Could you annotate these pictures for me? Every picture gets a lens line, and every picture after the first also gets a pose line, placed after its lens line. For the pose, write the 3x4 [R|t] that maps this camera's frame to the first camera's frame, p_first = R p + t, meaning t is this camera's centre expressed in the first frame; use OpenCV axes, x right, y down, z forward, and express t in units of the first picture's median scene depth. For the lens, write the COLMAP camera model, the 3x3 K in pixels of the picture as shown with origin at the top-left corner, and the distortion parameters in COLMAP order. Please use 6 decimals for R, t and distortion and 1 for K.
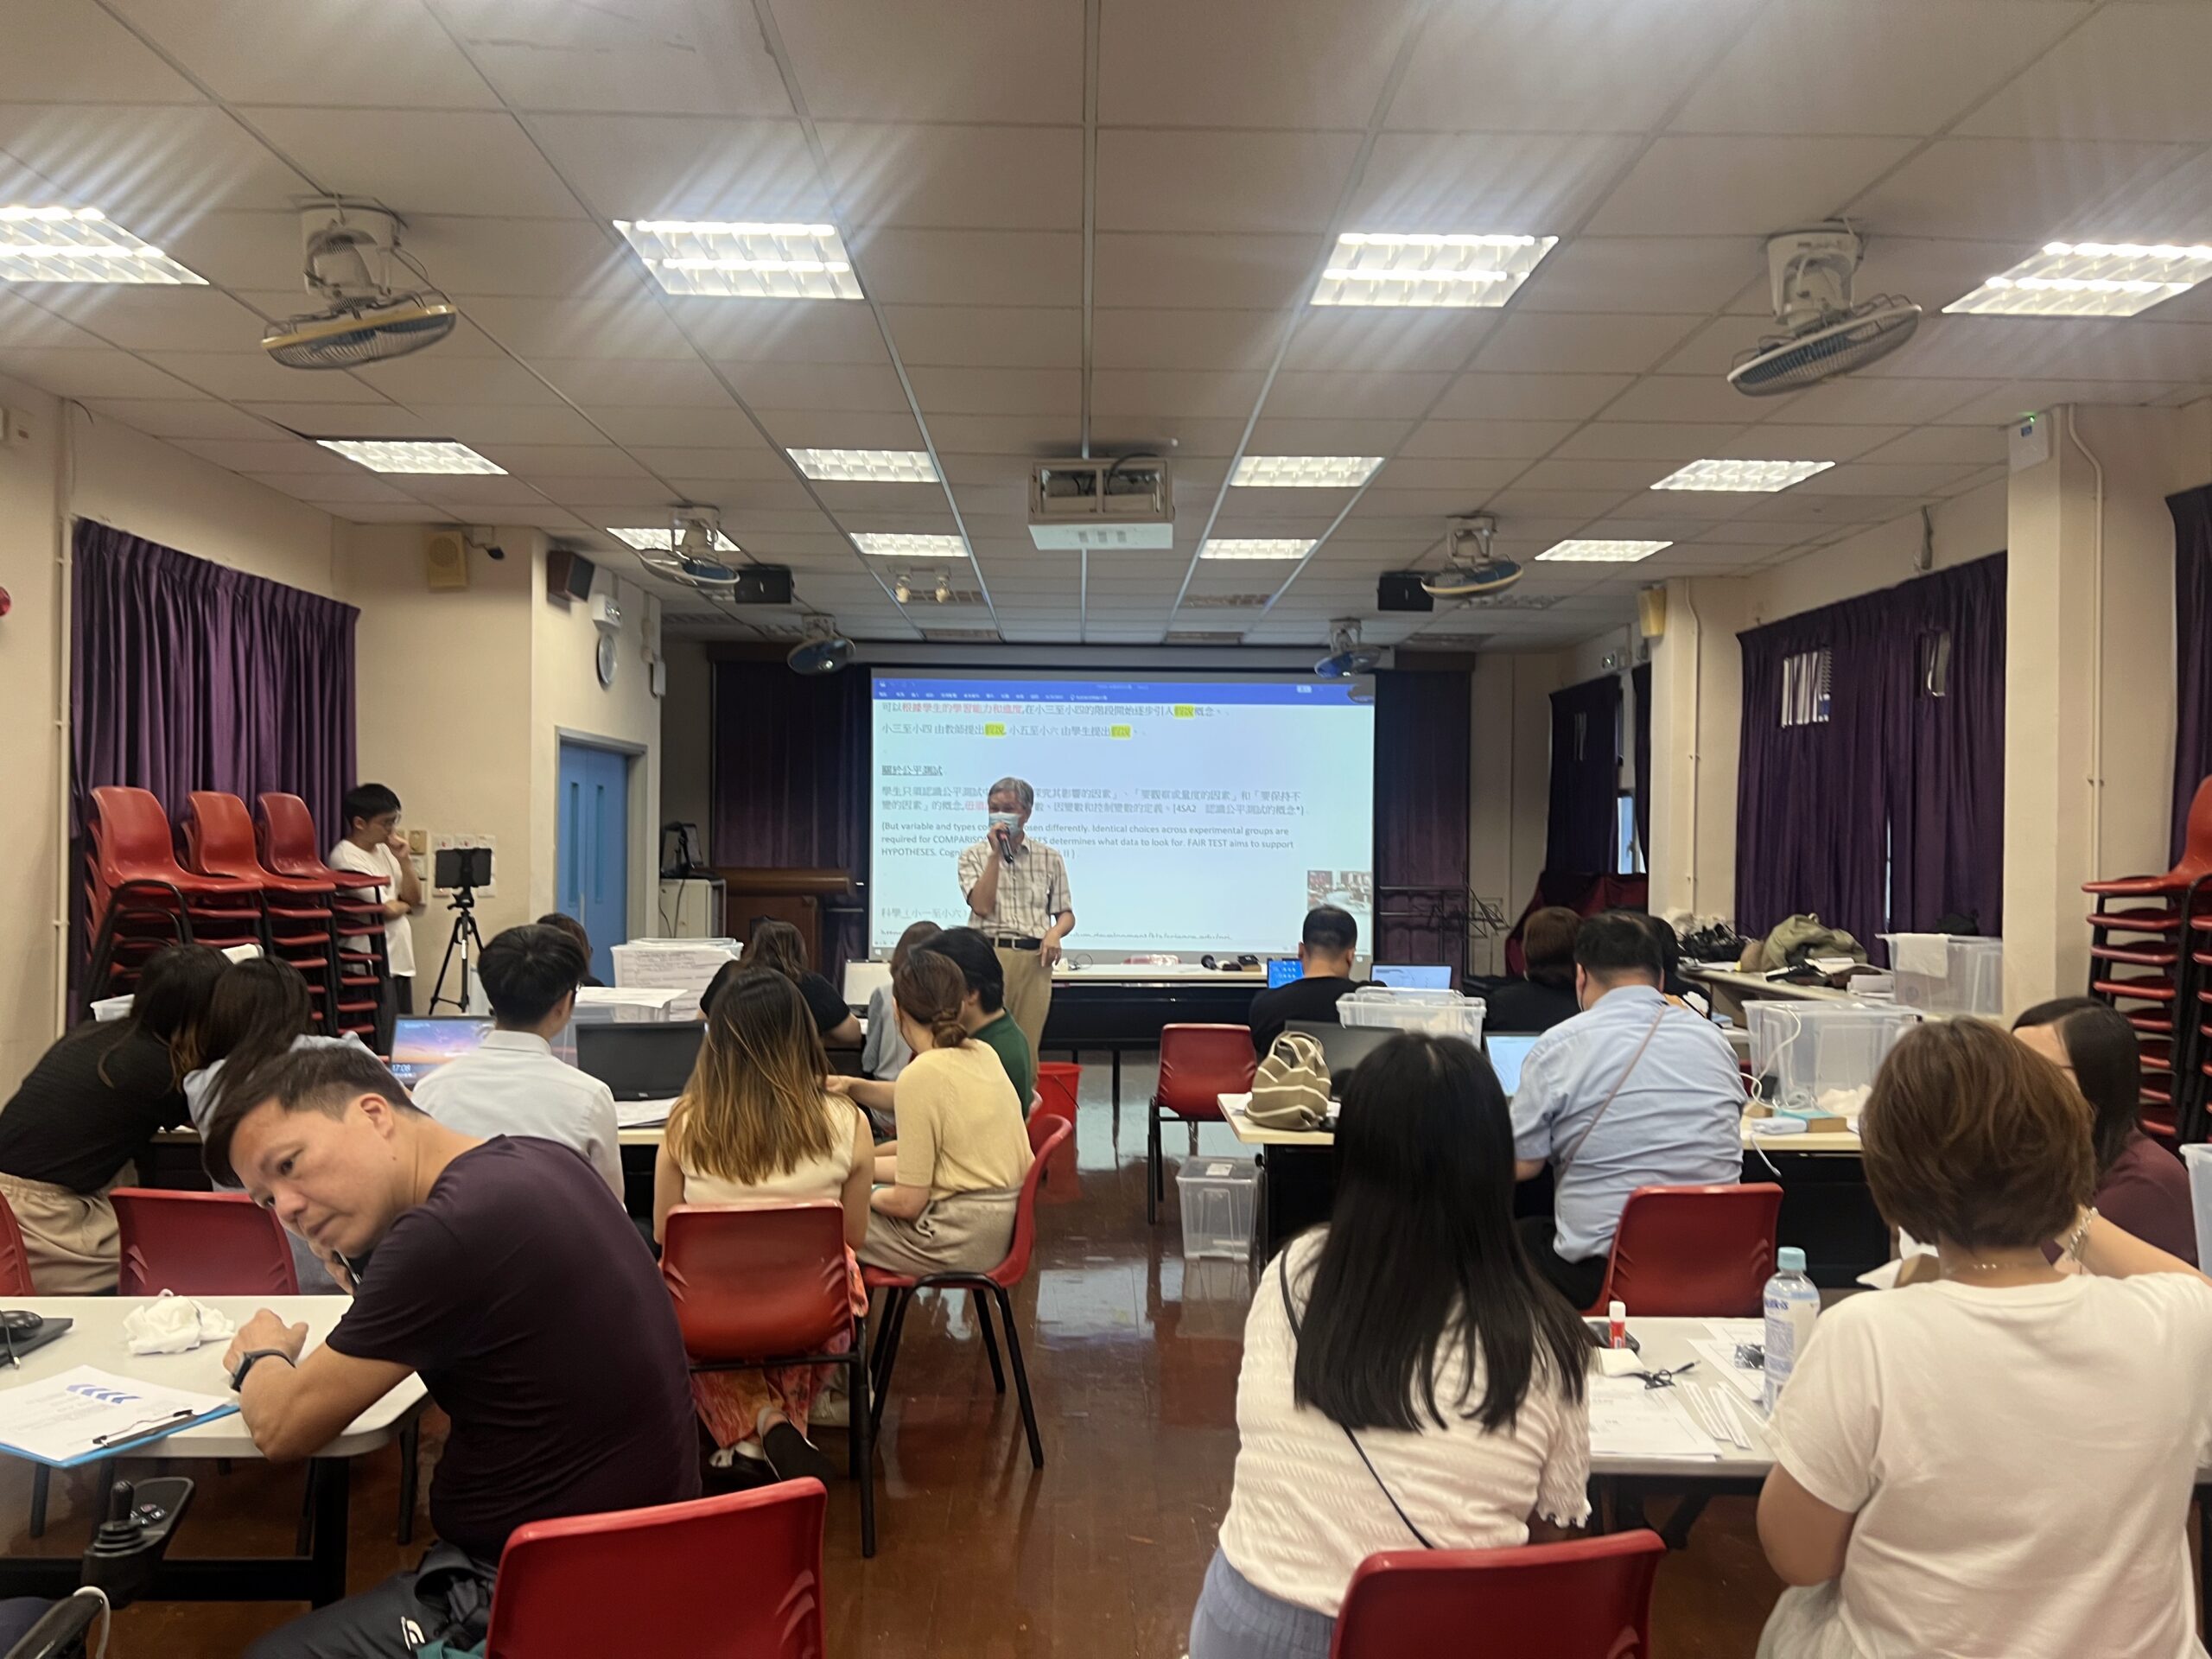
lens RADIAL K [[1672.3, 0, 1106.0], [0, 1672.3, 829.5], [0, 0, 1]] dist [-0.004578, -0.004799]
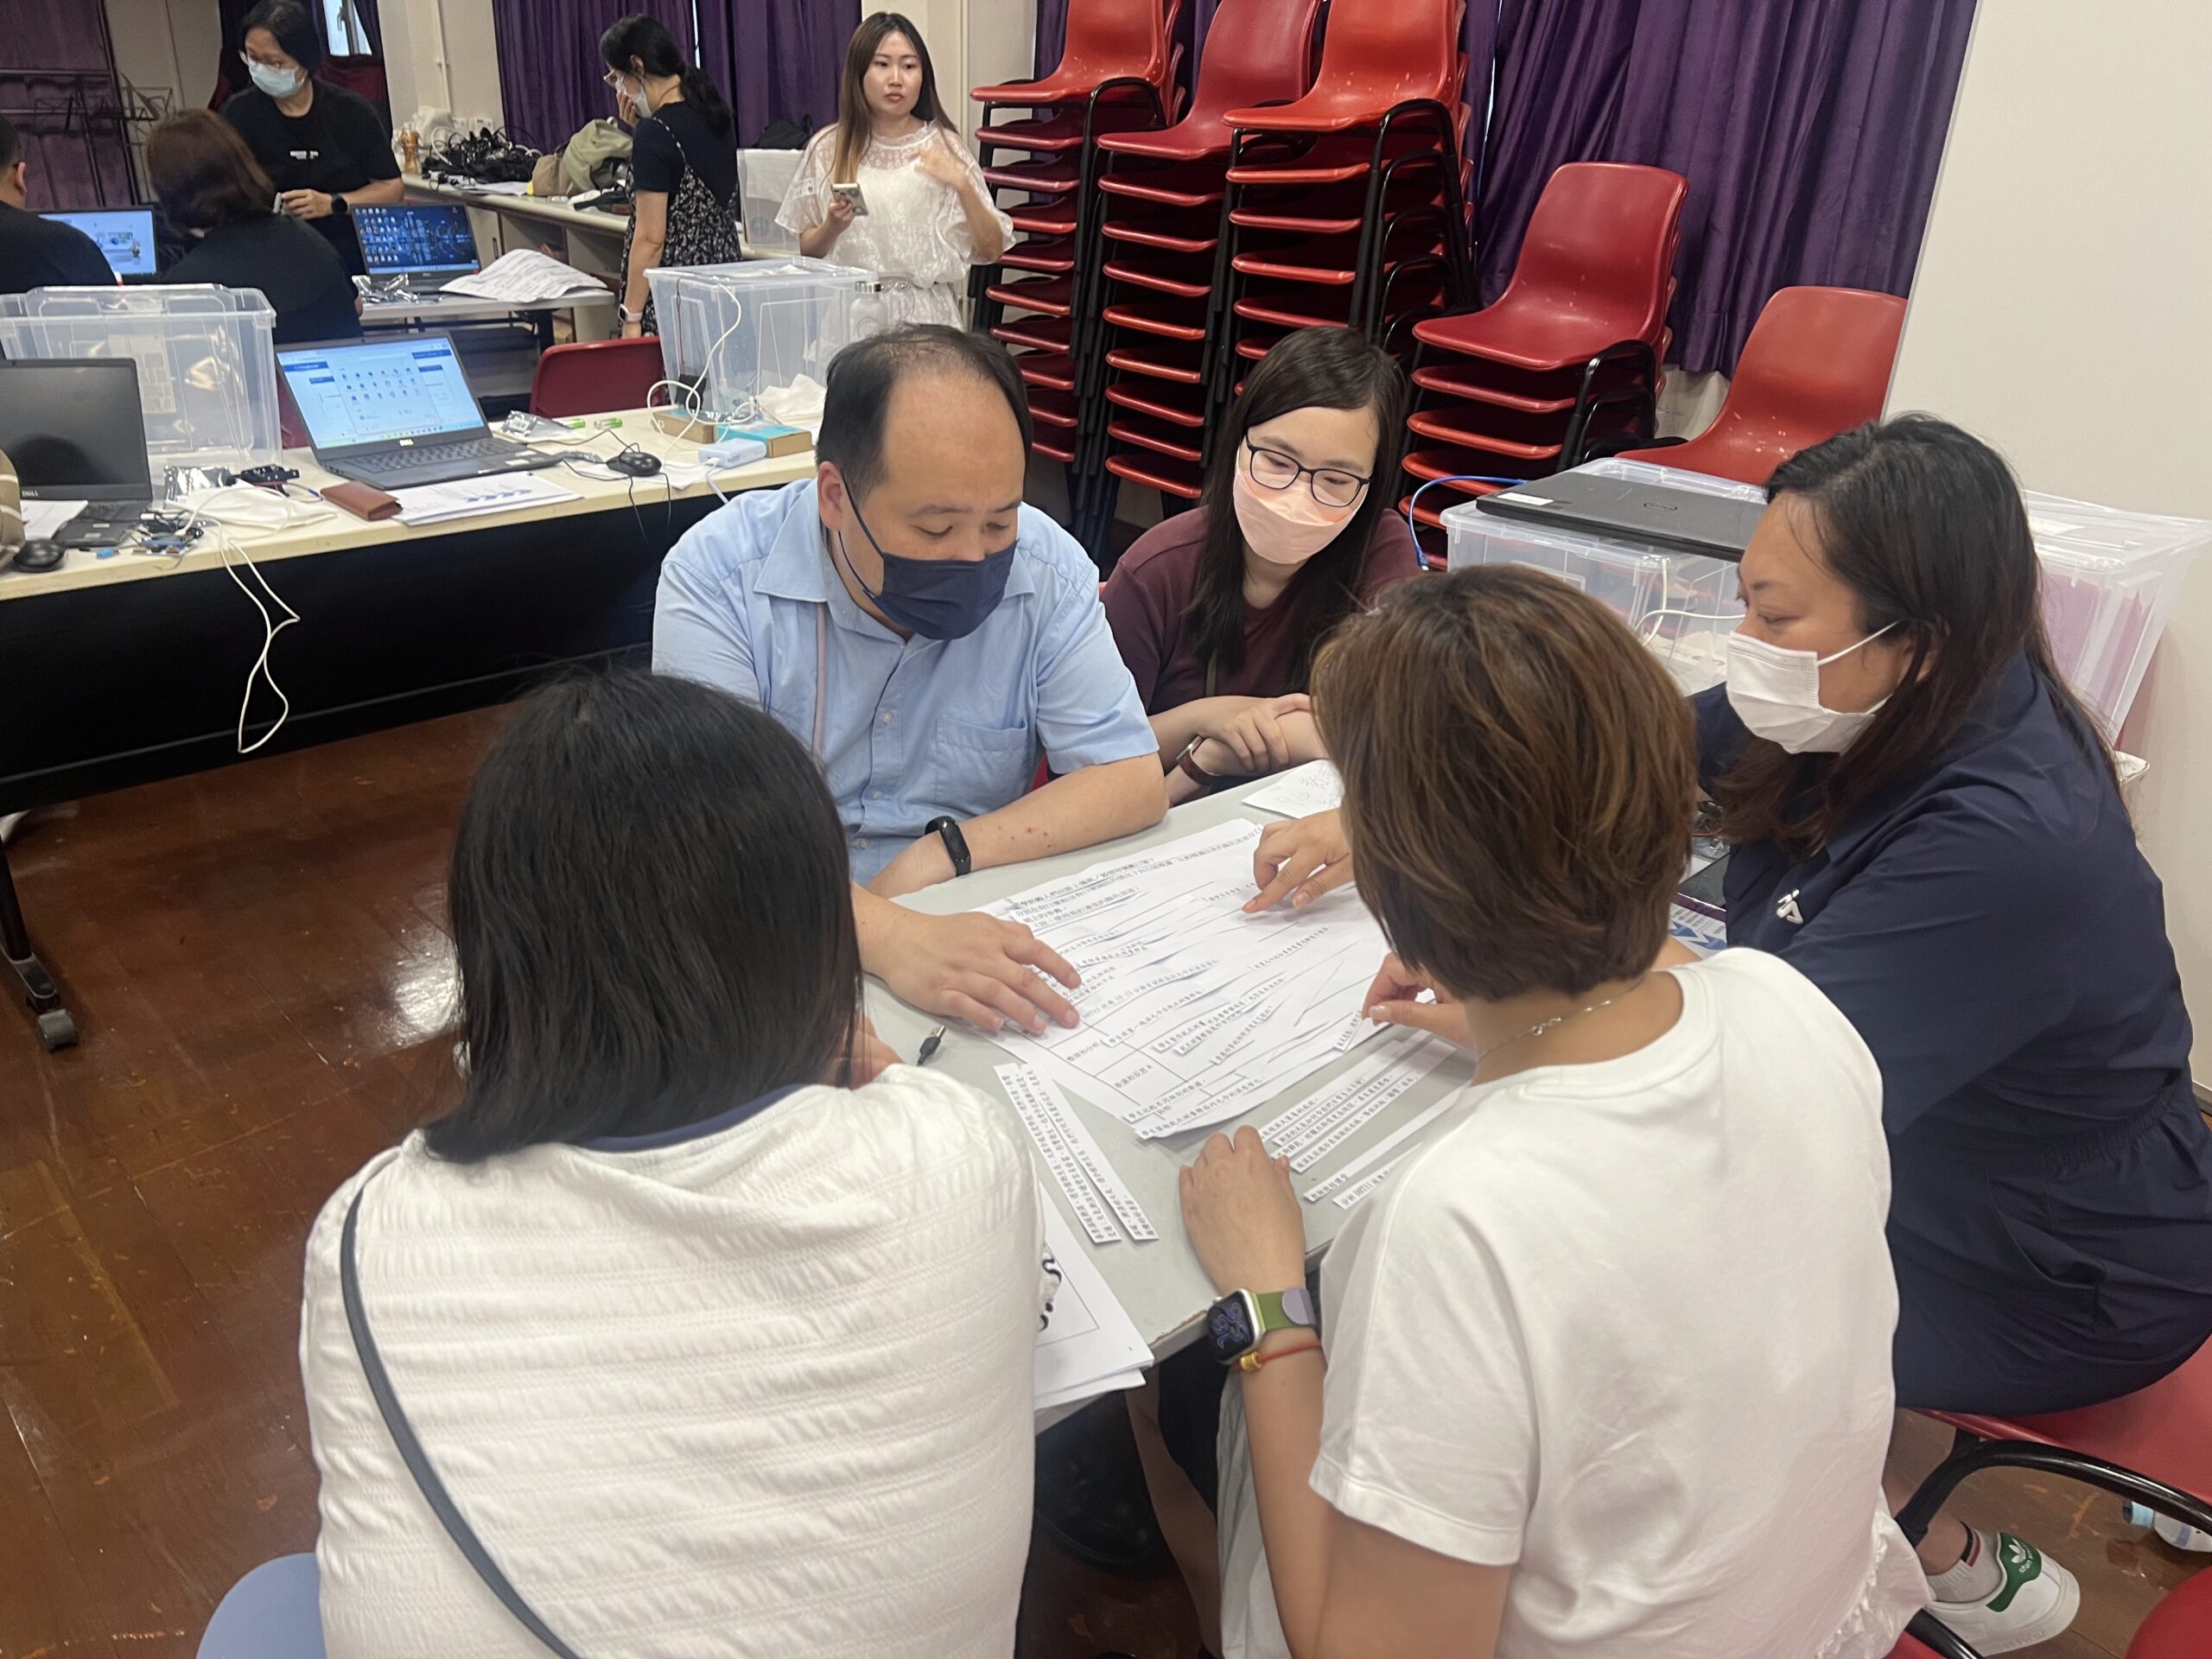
lens RADIAL K [[1672.3, 0, 1106.0], [0, 1672.3, 829.5], [0, 0, 1]] dist [-0.004578, -0.004799]
pose [[0.749072, -0.259306, 0.609633, 0.017601], [-0.040429, 0.900608, 0.432747, 0.001011], [-0.661254, -0.348806, 0.664137, 0.178972]]
